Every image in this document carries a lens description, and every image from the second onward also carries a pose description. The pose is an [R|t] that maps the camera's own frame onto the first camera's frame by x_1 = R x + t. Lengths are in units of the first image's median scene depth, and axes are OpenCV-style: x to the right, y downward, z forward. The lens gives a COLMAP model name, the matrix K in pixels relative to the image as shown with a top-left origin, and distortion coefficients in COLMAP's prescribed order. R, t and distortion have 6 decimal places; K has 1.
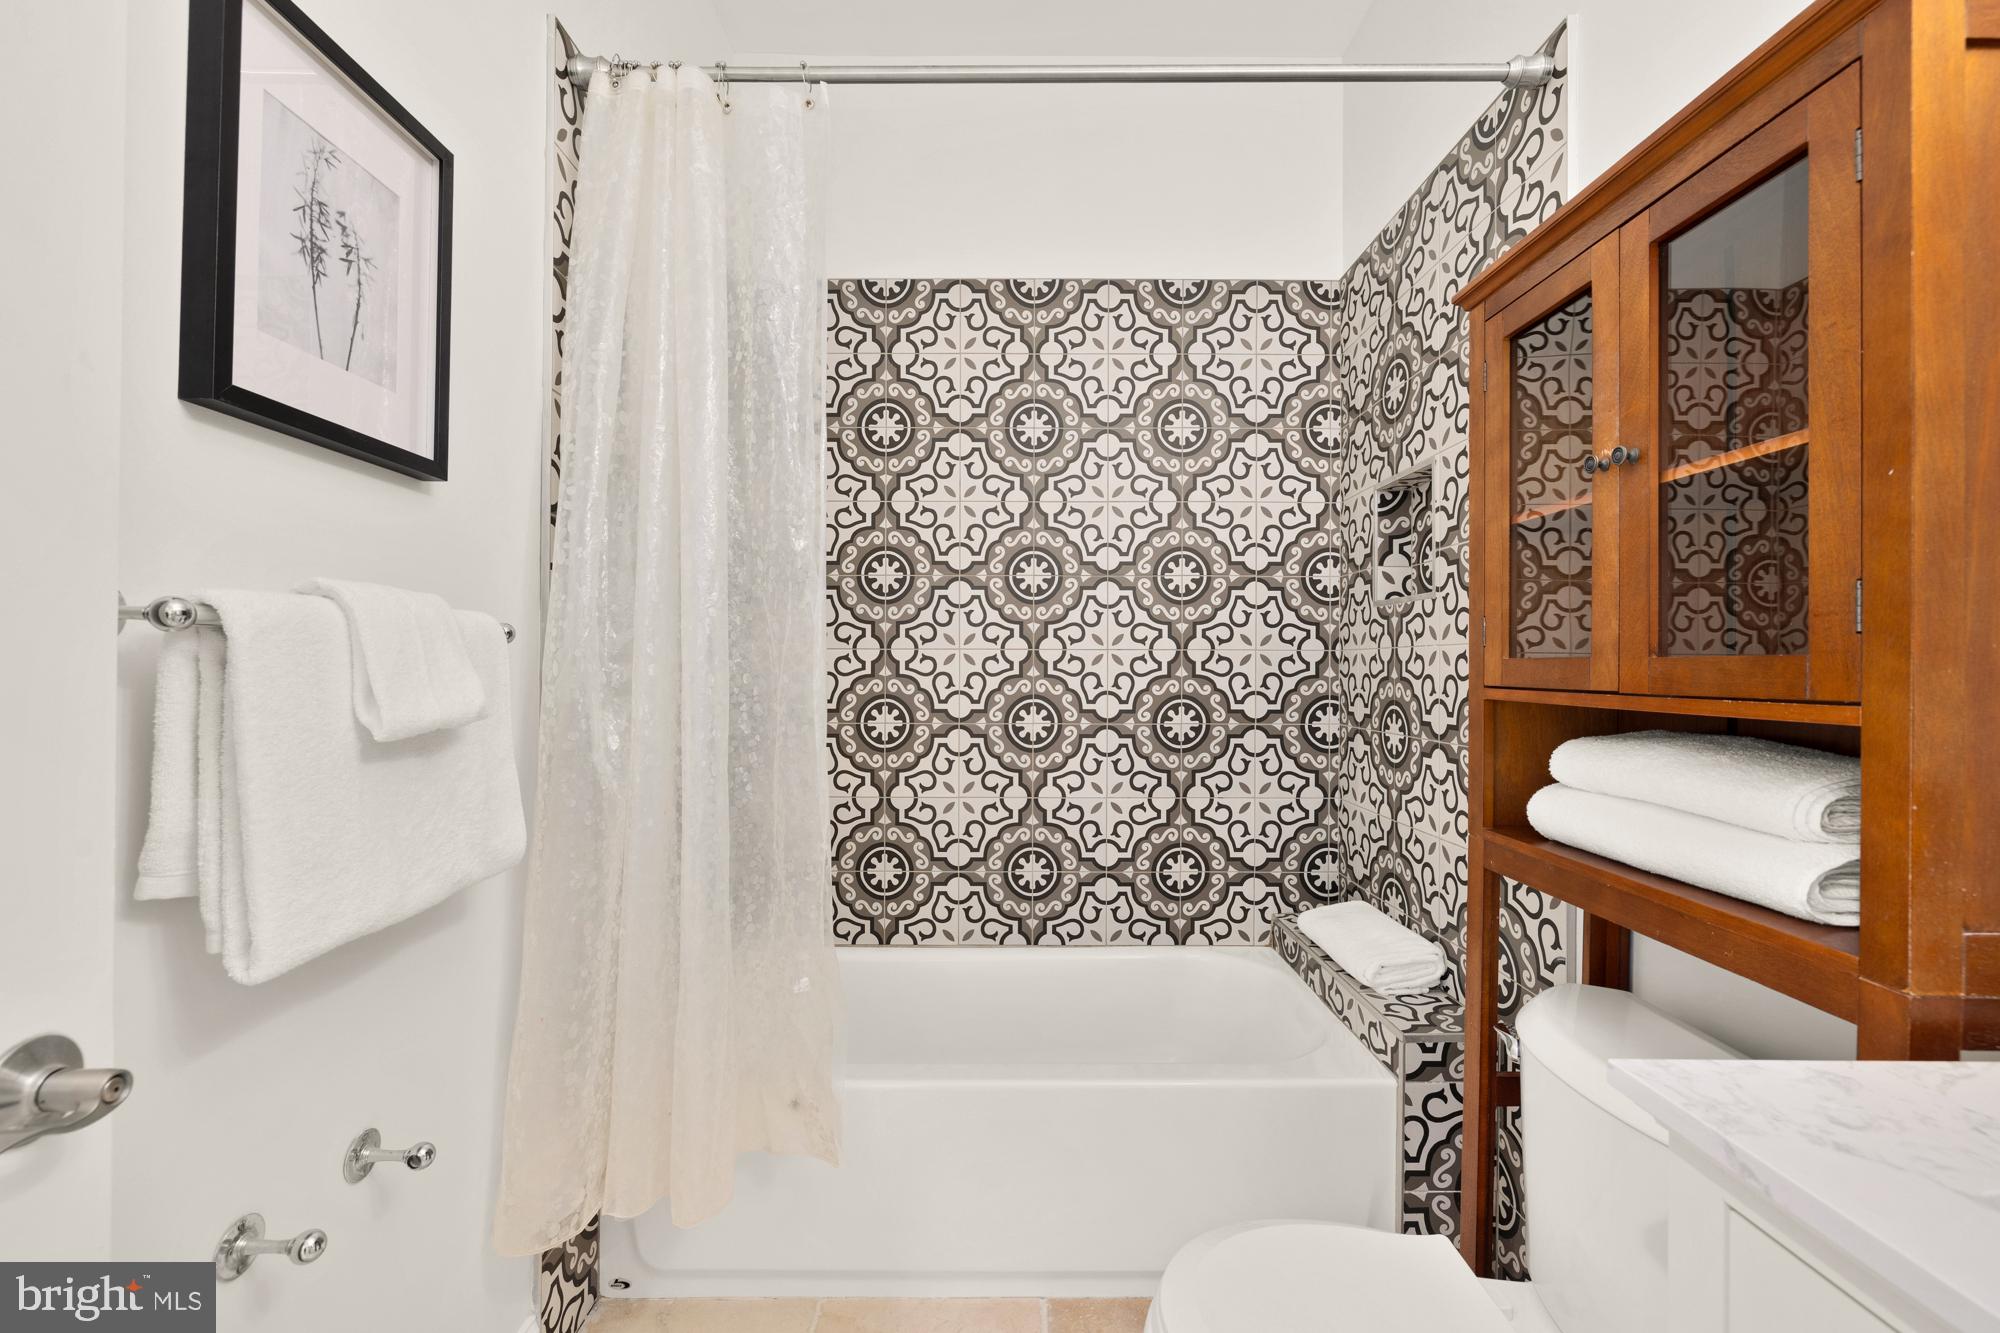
lens RADIAL K [[844.1, 0, 999.9], [0, 844.1, 663.8], [0, 0, 1]] dist [-0.000883, -0.000547]
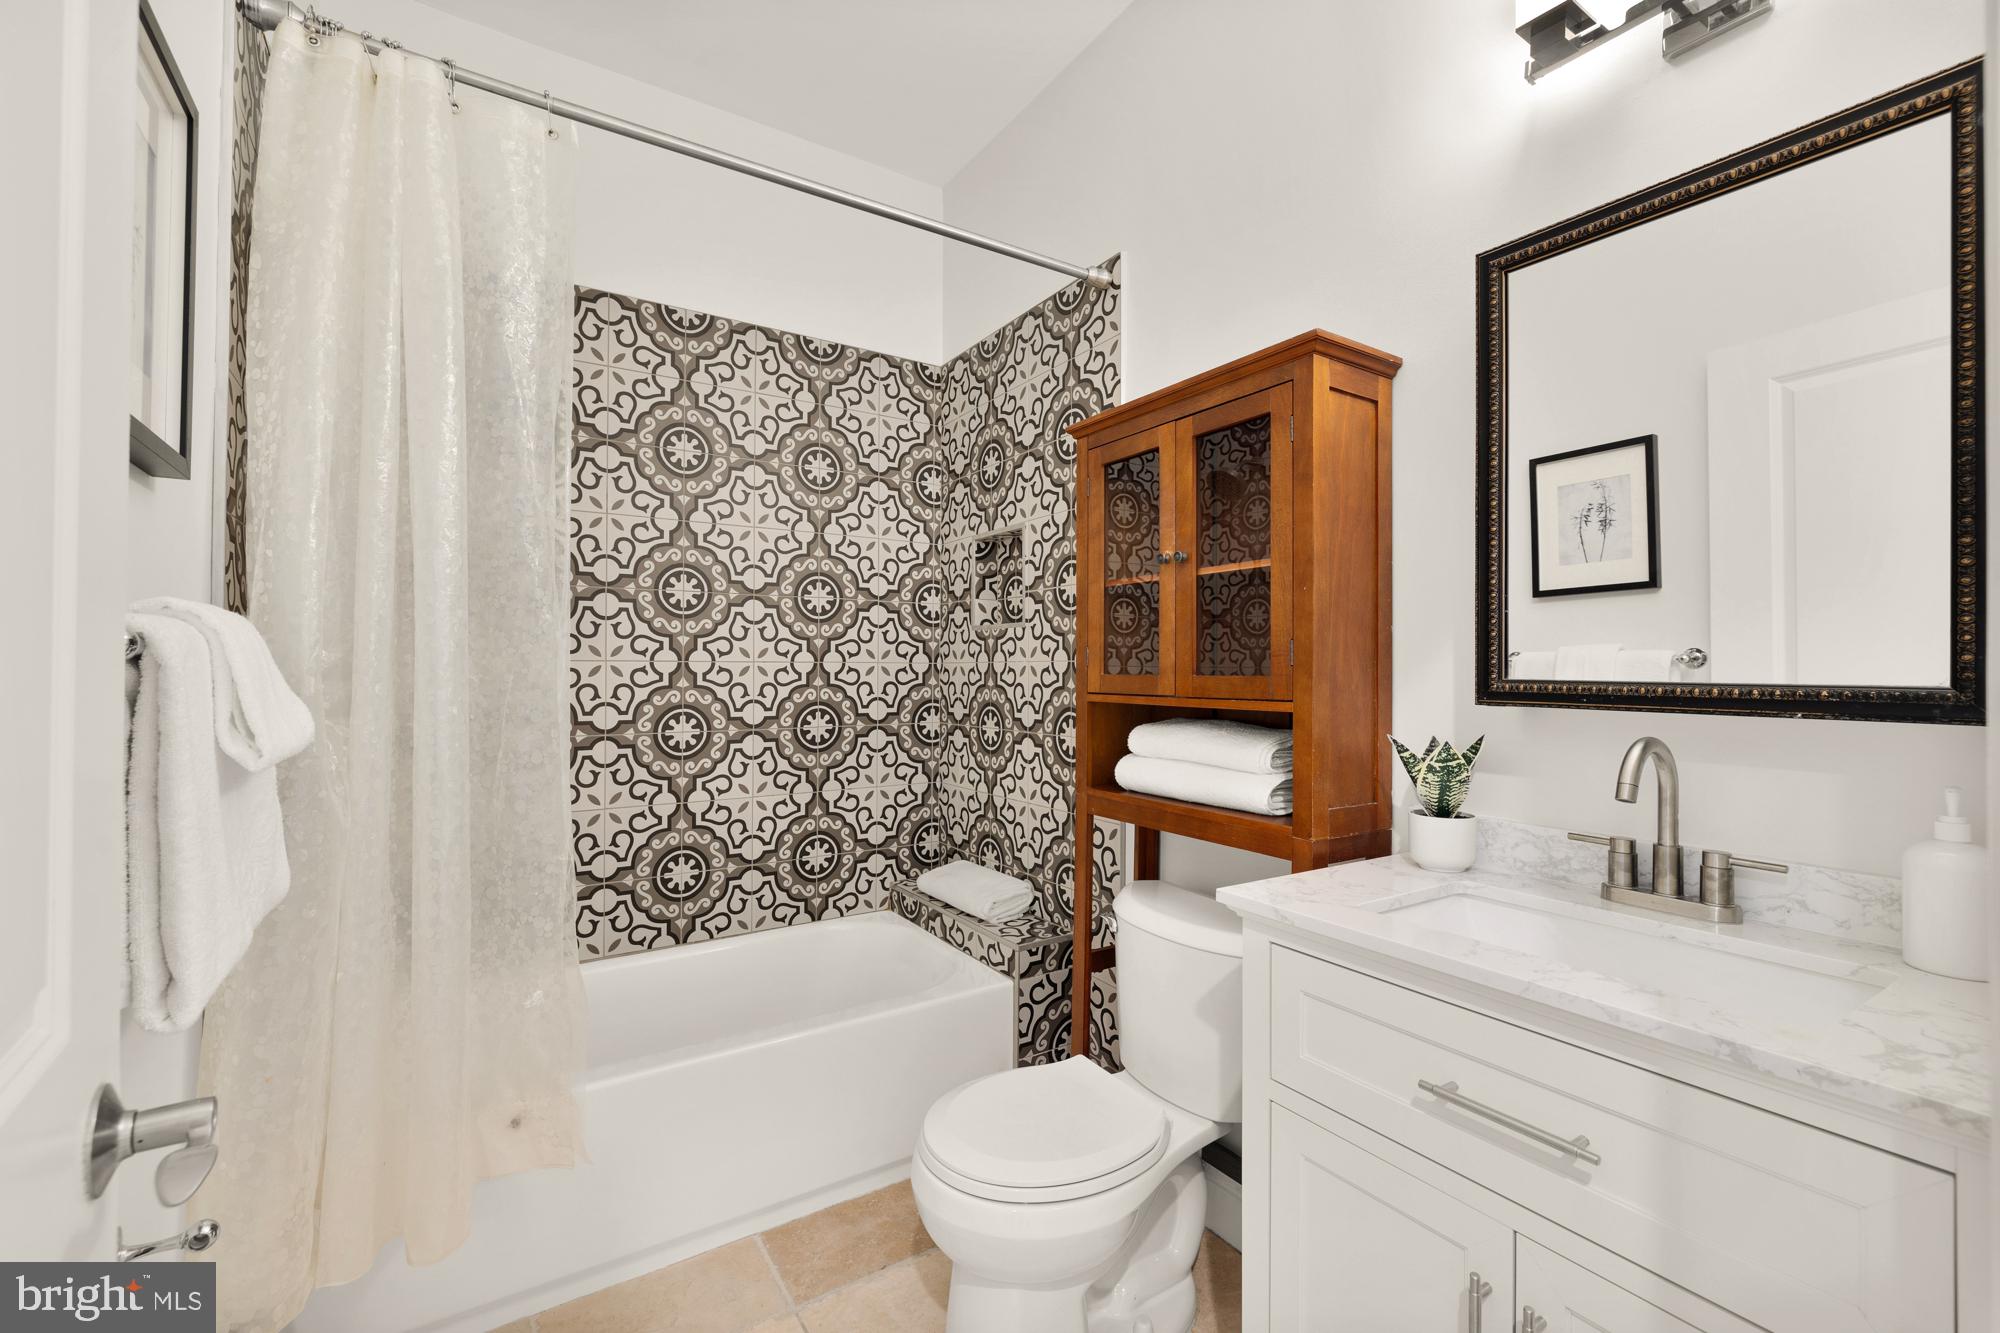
lens RADIAL K [[844.1, 0, 1000.4], [0, 844.1, 665.5], [0, 0, 1]] dist [-0.000883, -0.000547]
pose [[0.839500, 0.001457, 0.543358, -0.252094], [-0.000401, 0.999998, -0.002061, -0.012475], [-0.543360, 0.001512, 0.839499, -0.119558]]
